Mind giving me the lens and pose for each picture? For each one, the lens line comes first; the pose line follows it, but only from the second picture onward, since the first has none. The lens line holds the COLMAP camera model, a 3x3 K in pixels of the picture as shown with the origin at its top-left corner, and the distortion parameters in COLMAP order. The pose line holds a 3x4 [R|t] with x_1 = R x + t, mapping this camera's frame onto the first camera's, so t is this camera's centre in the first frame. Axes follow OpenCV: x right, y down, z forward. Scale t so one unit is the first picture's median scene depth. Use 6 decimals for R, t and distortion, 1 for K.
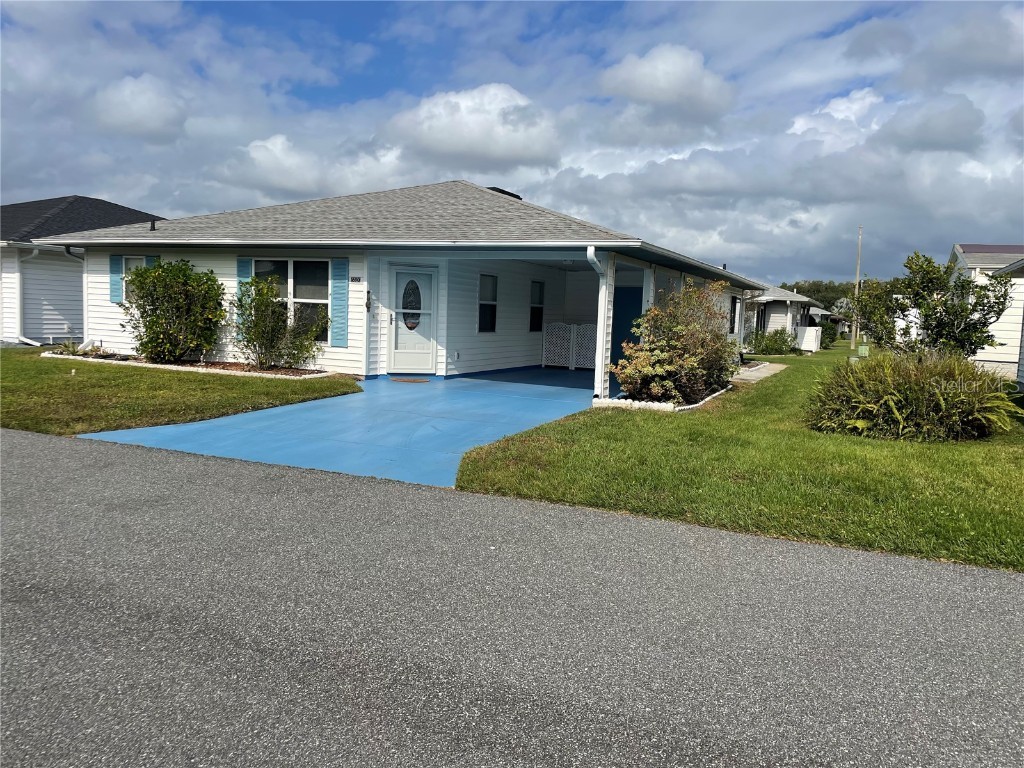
lens RADIAL K [[780.2, 0, 521.9], [0, 780.2, 432.2], [0, 0, 1]] dist [0.045904, -0.032900]
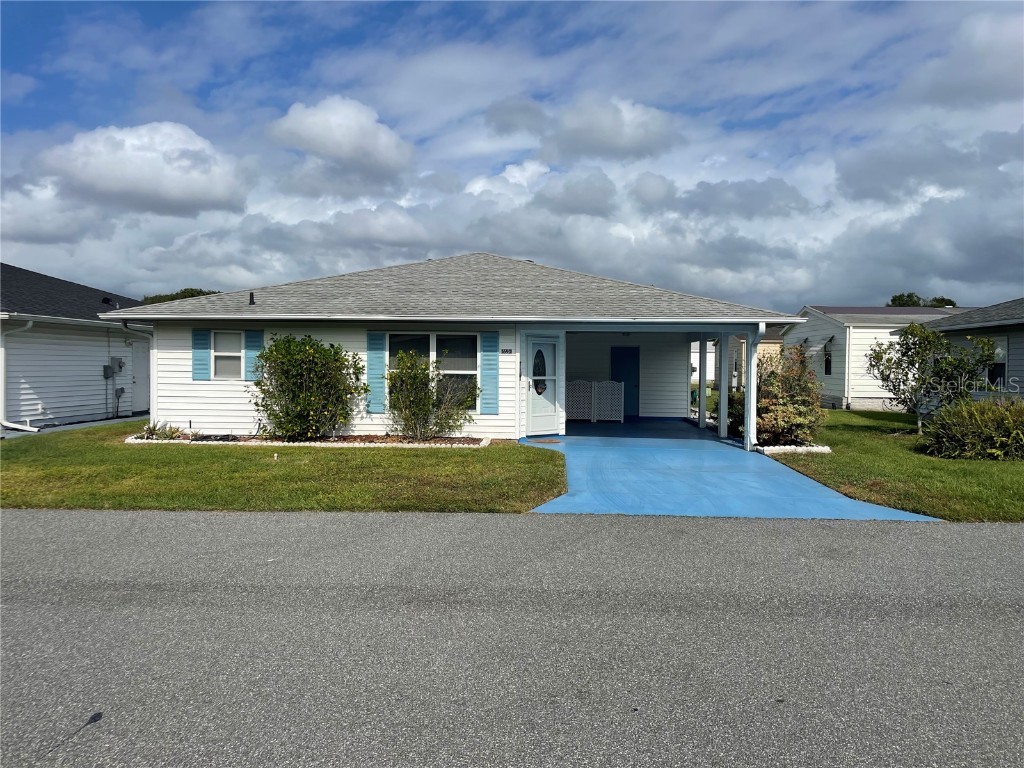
lens RADIAL K [[786.8, 0, 513.3], [0, 786.8, 384.7], [0, 0, 1]] dist [0.023458, -0.029360]
pose [[0.929838, -0.039106, 0.365886, -0.522759], [0.081216, 0.991625, -0.100413, -0.034725], [-0.358896, 0.123084, 0.925227, -0.000135]]
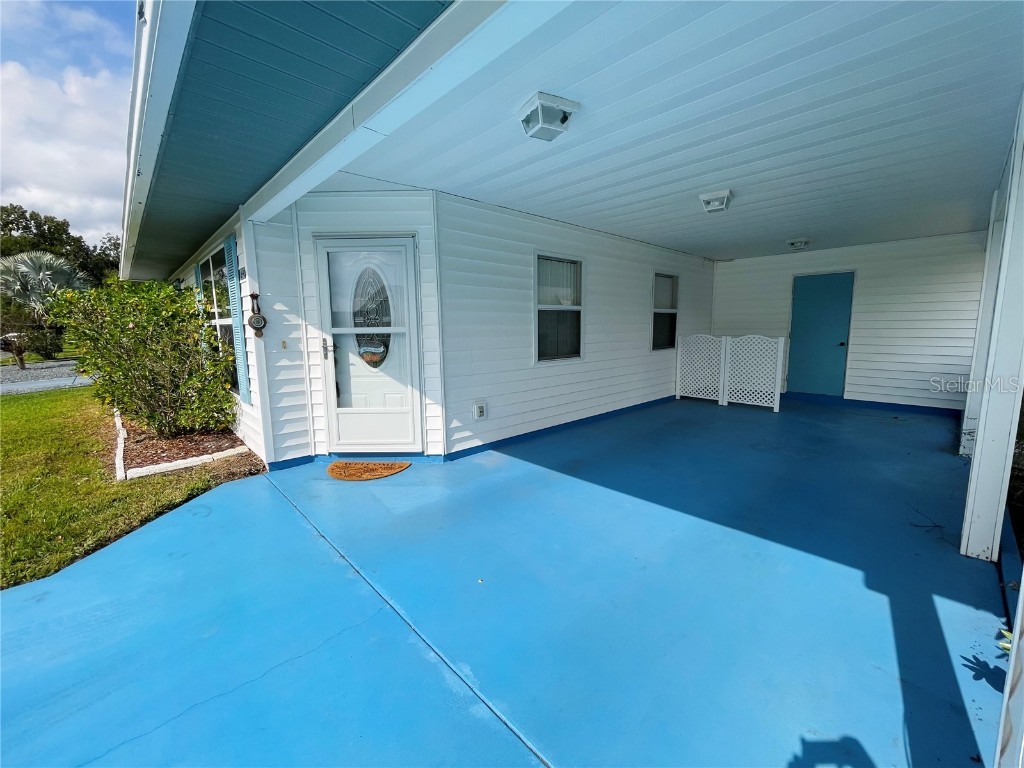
lens RADIAL K [[414.0, 0, 514.2], [0, 414.0, 383.1], [0, 0, 1]] dist [-0.000698, -0.000081]
pose [[0.922382, -0.001743, -0.386276, 0.042159], [-0.006652, 0.999770, -0.020395, -0.105114], [0.386223, 0.021382, 0.922158, 0.715322]]
